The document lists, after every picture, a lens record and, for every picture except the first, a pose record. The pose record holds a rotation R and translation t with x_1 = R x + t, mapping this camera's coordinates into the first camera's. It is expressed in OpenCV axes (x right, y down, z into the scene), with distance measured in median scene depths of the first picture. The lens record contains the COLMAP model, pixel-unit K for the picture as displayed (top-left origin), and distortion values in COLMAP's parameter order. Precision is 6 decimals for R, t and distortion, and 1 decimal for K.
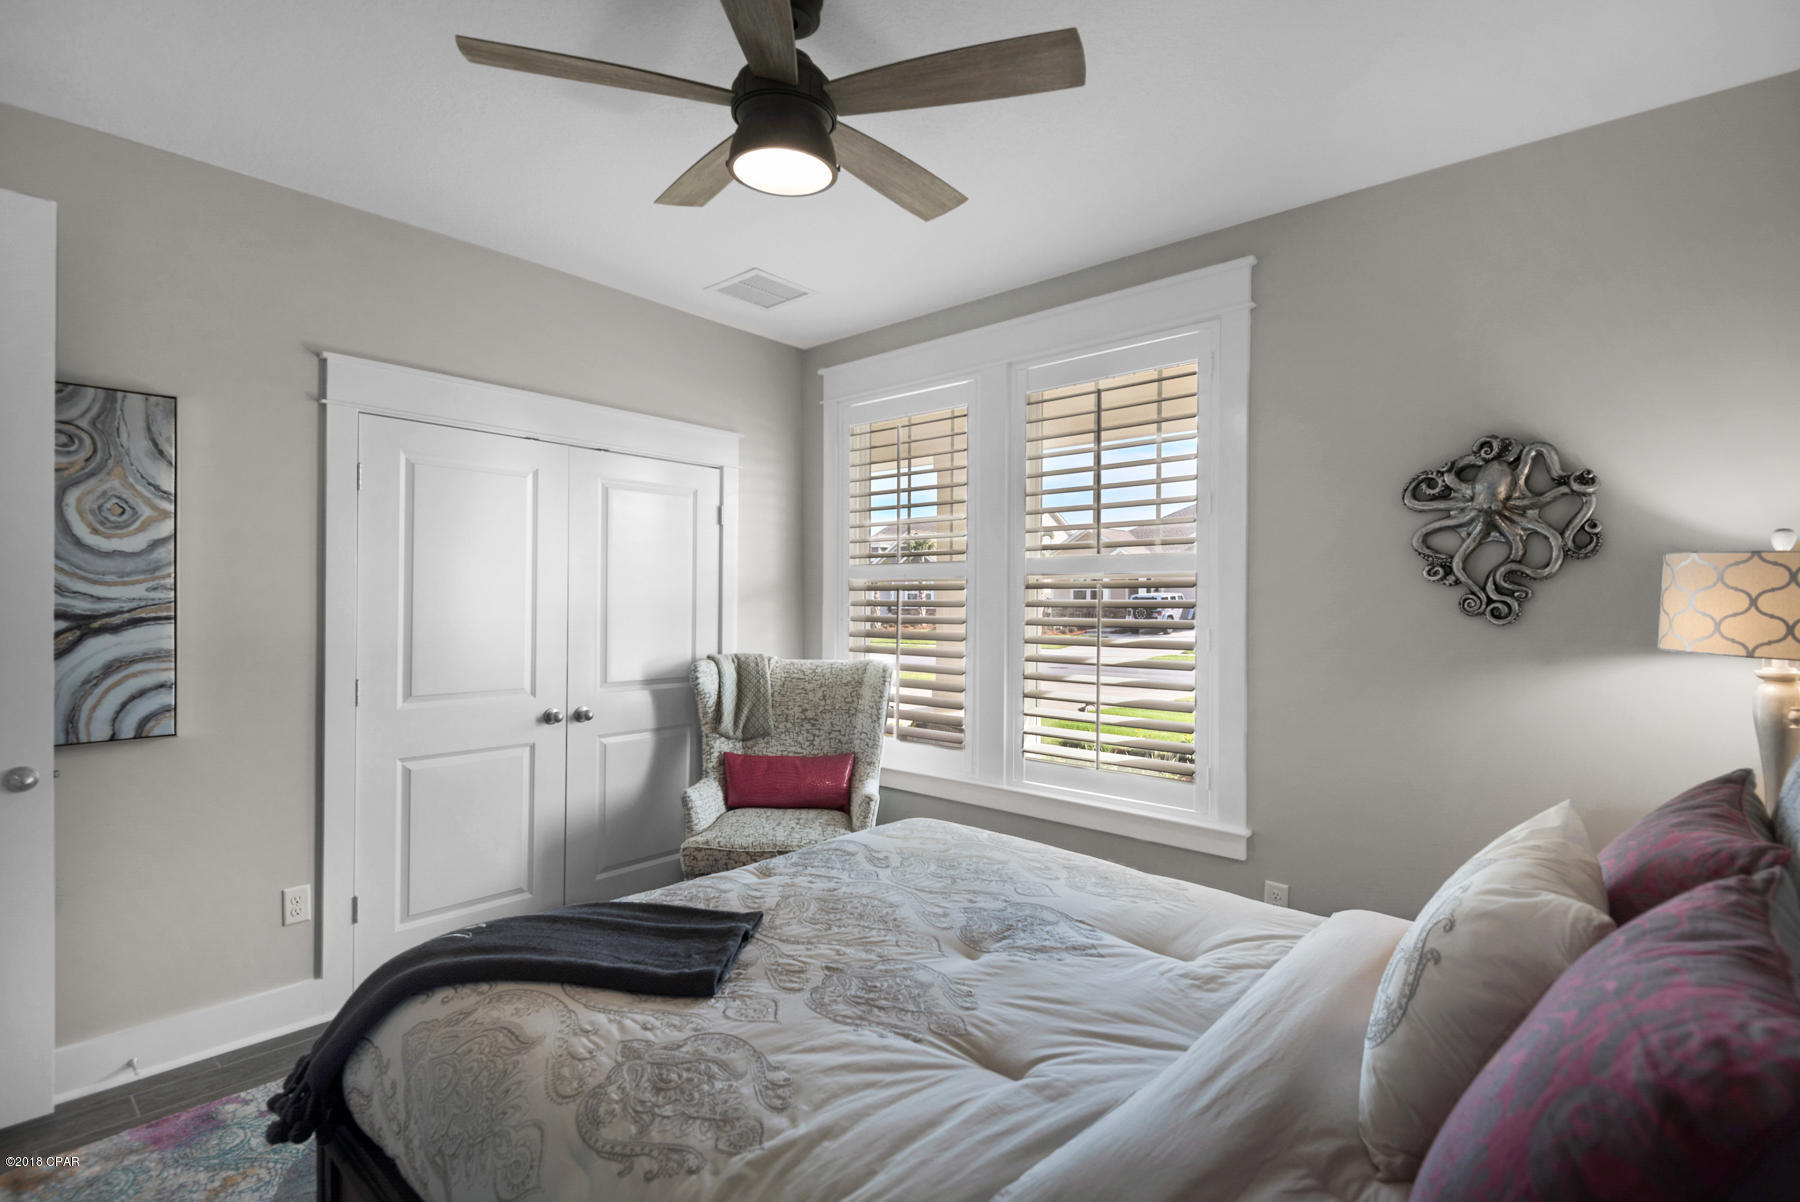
lens RADIAL K [[841.5, 0, 883.4], [0, 841.5, 603.8], [0, 0, 1]] dist [0.016812, -0.014091]
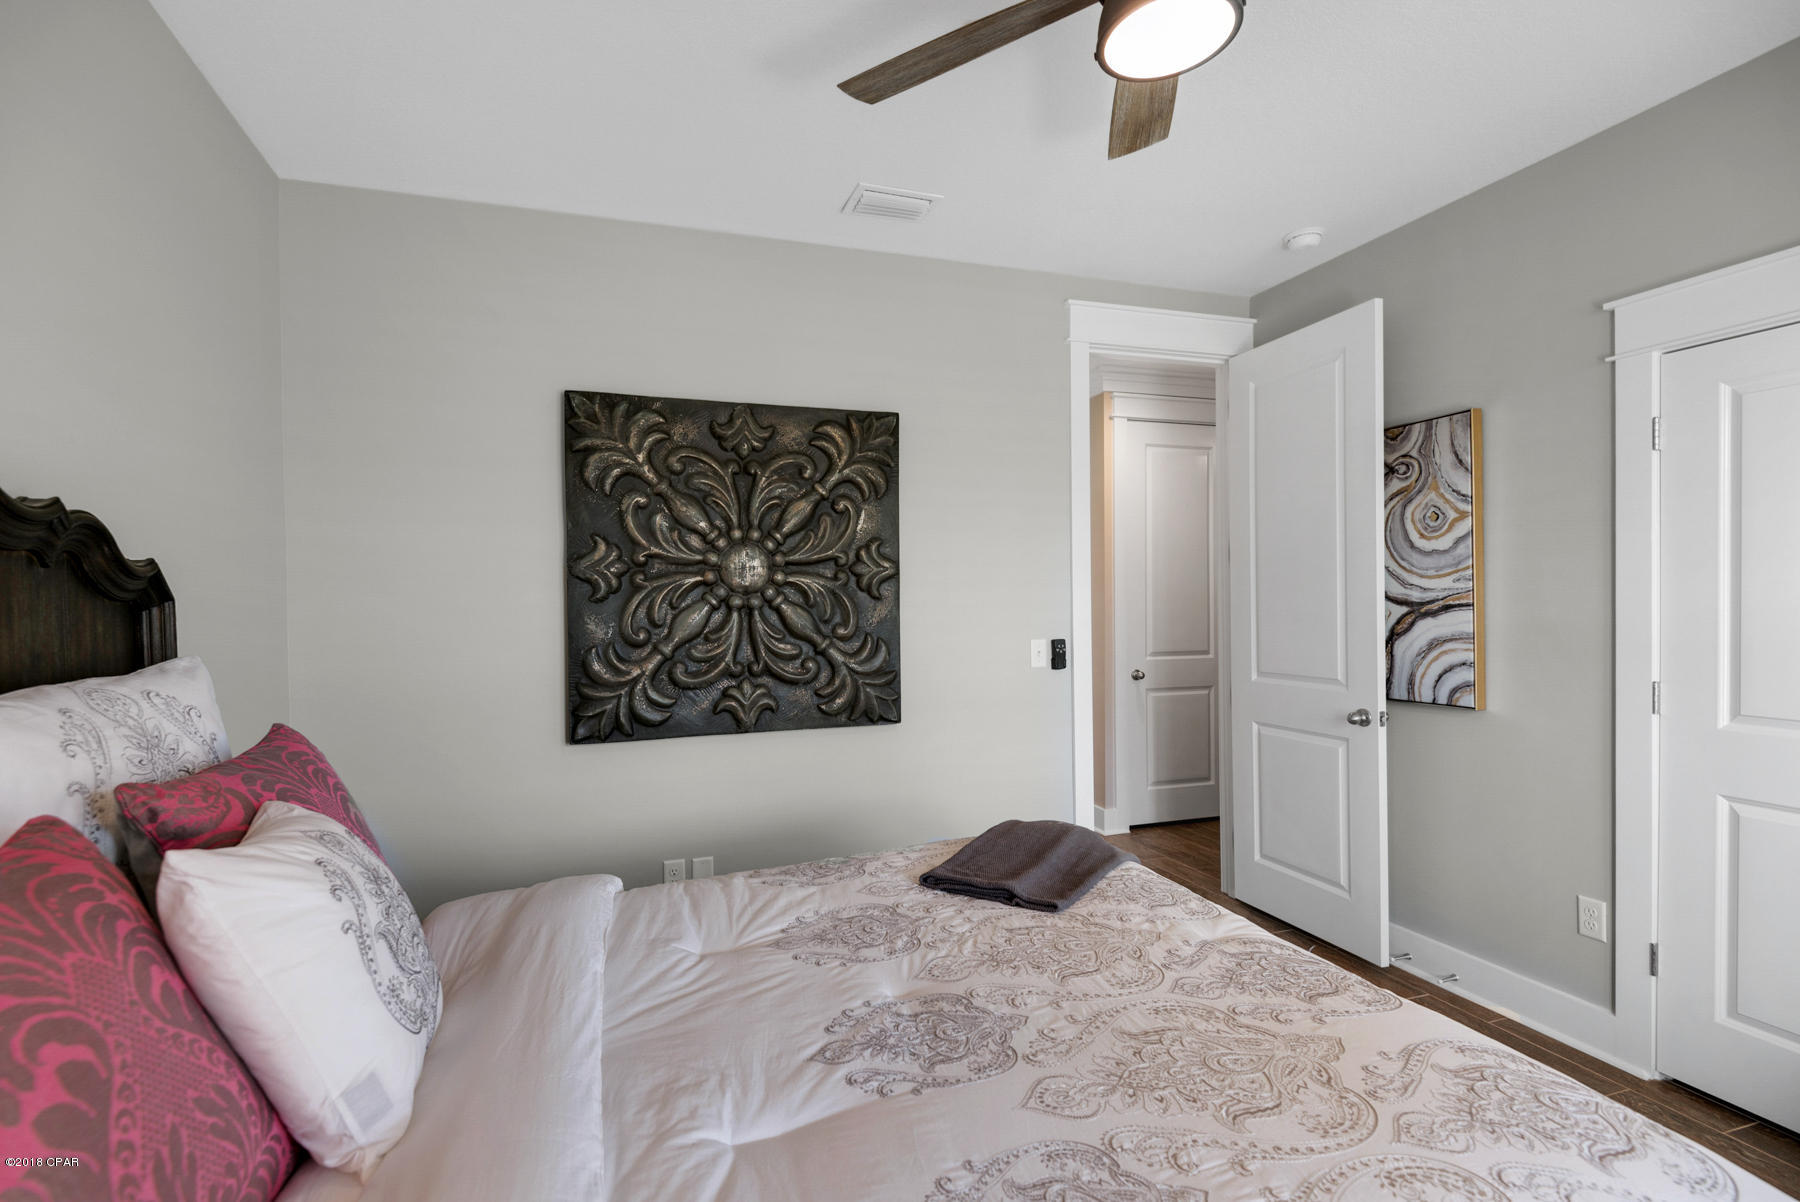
lens RADIAL K [[822.2, 0, 884.0], [0, 822.2, 596.6], [0, 0, 1]] dist [0.037756, -0.024290]
pose [[-0.481530, -0.006176, -0.876408, 0.537203], [0.006212, 0.999926, -0.010460, 0.013042], [0.876407, -0.010480, -0.481456, 0.876111]]
